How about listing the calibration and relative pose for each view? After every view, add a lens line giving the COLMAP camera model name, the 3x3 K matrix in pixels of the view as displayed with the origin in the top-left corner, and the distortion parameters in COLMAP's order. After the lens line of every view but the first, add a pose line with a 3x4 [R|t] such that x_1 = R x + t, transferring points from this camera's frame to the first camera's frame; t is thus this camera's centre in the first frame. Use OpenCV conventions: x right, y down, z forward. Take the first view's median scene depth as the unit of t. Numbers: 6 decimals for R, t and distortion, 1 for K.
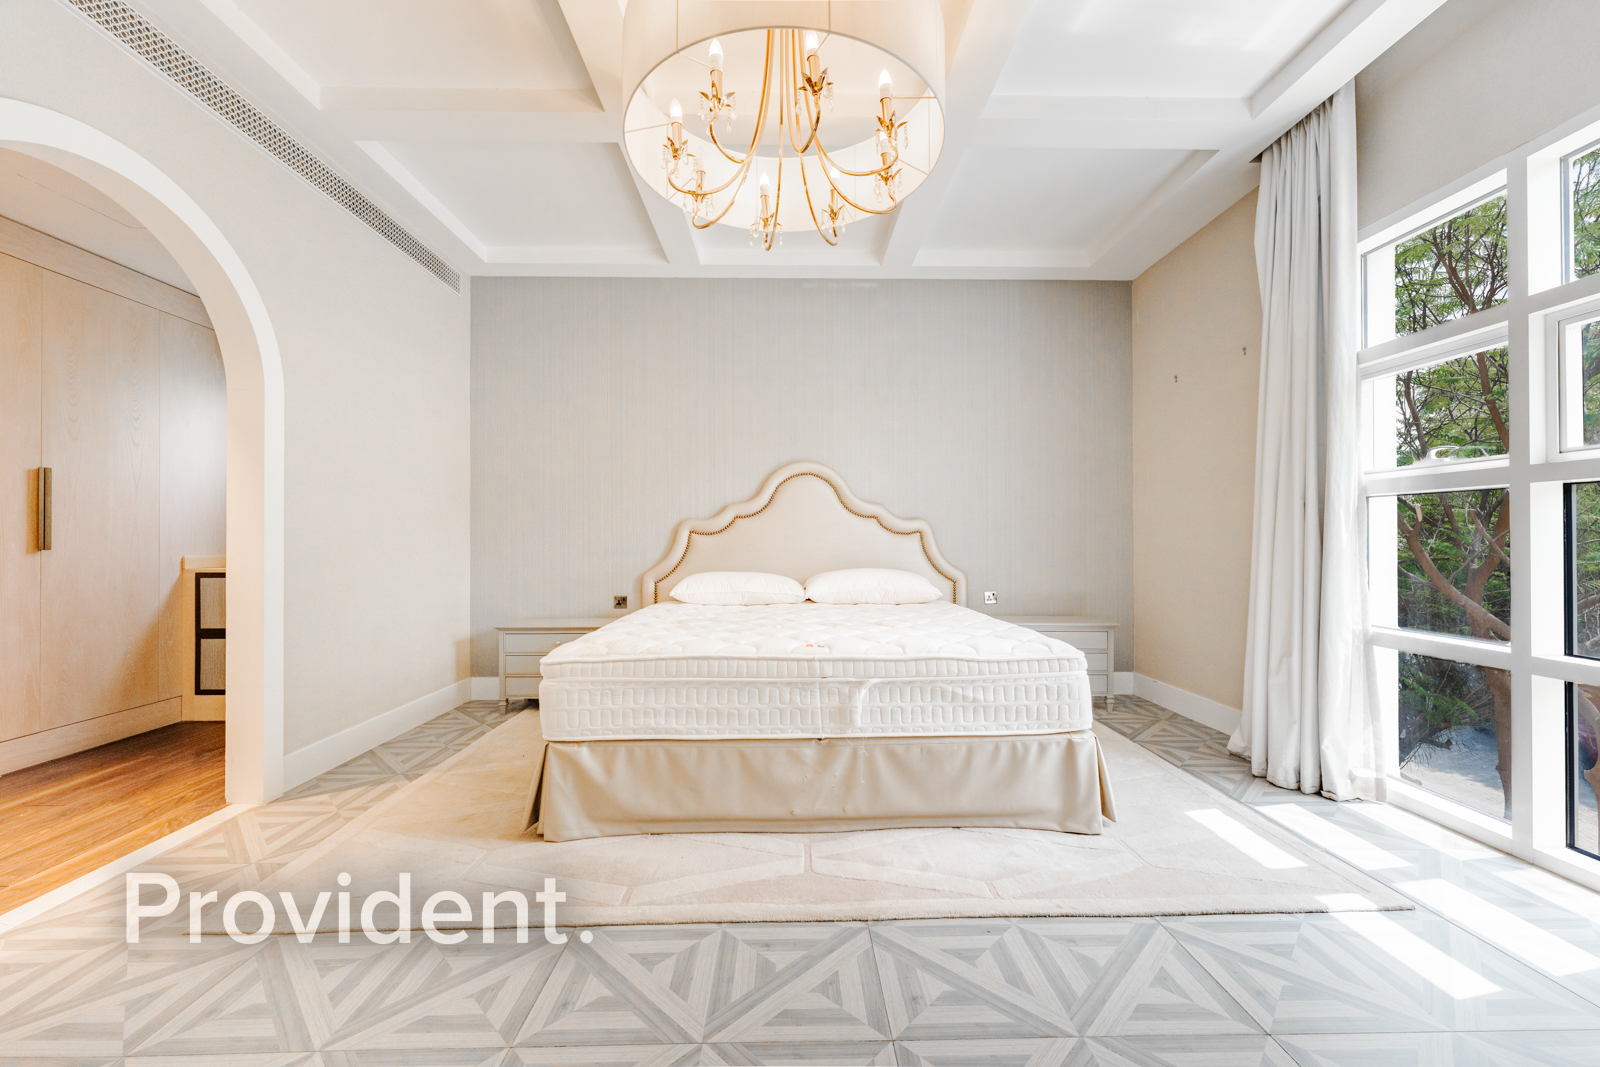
lens RADIAL K [[638.6, 0, 800.7], [0, 638.6, 541.3], [0, 0, 1]] dist [-0.000653, -0.000756]
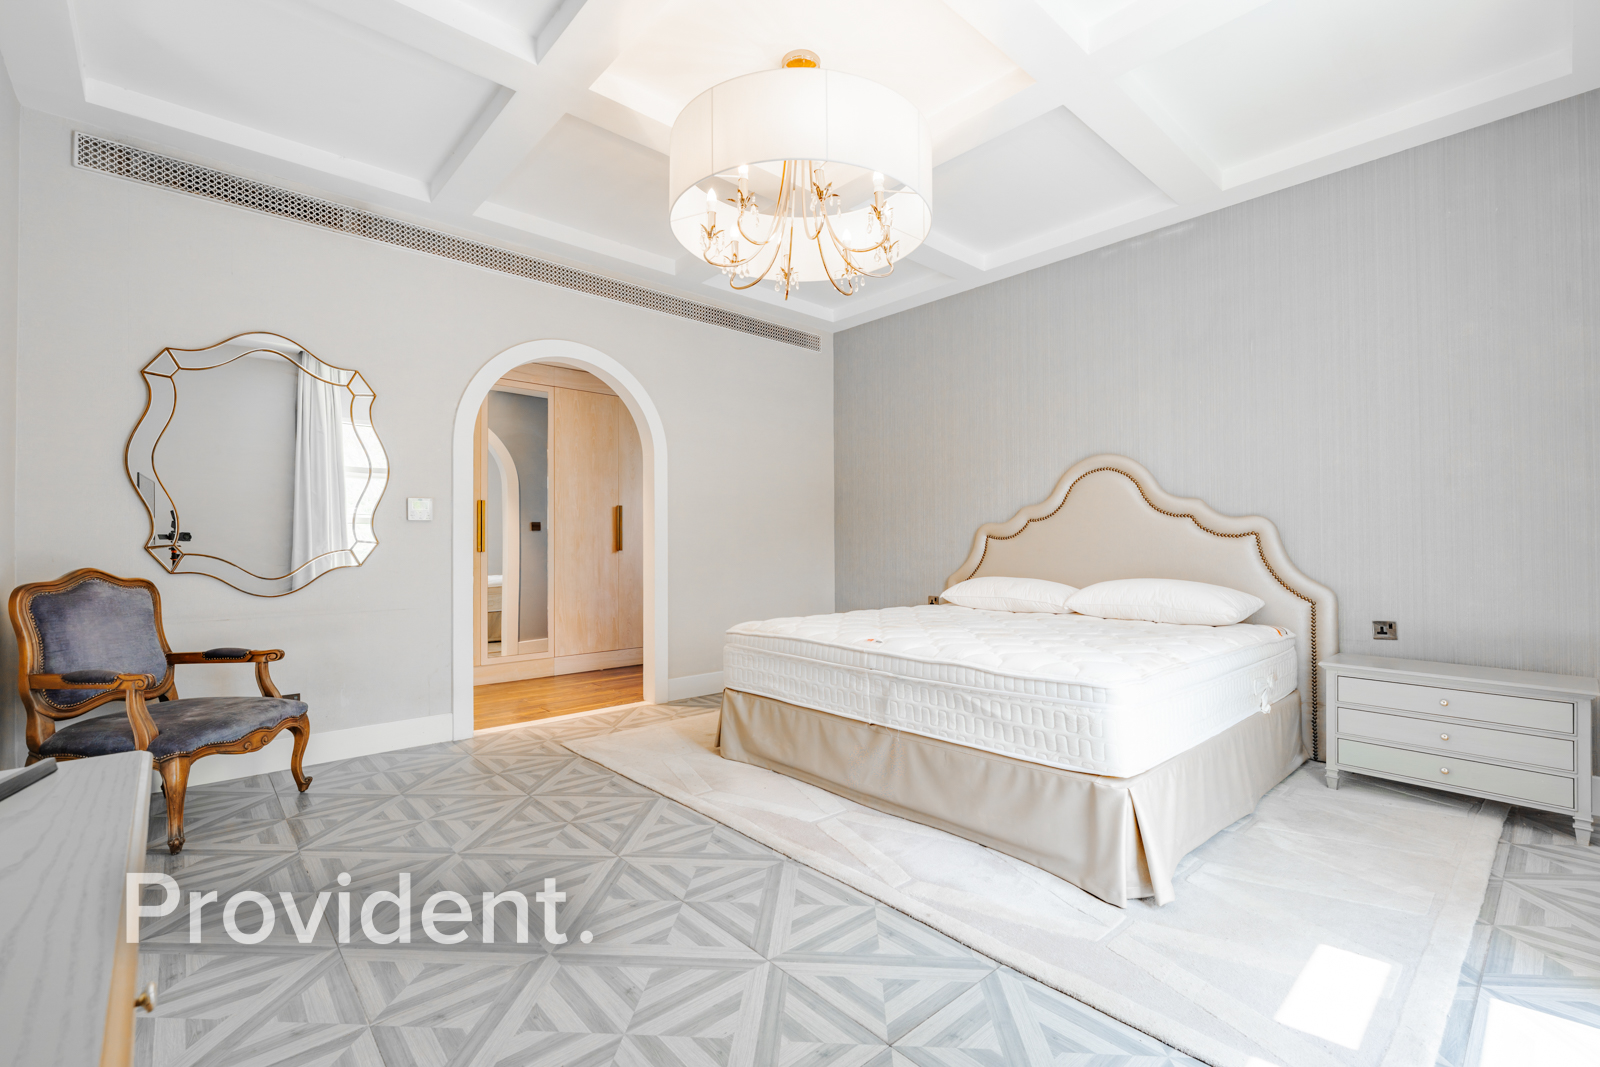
lens RADIAL K [[694.9, 0, 789.3], [0, 694.9, 533.8], [0, 0, 1]] dist [-0.007626, -0.000493]
pose [[0.647960, -0.012693, -0.761568, 0.862835], [0.001393, 0.999879, -0.015480, -0.003955], [0.761673, 0.008969, 0.647900, 0.103126]]
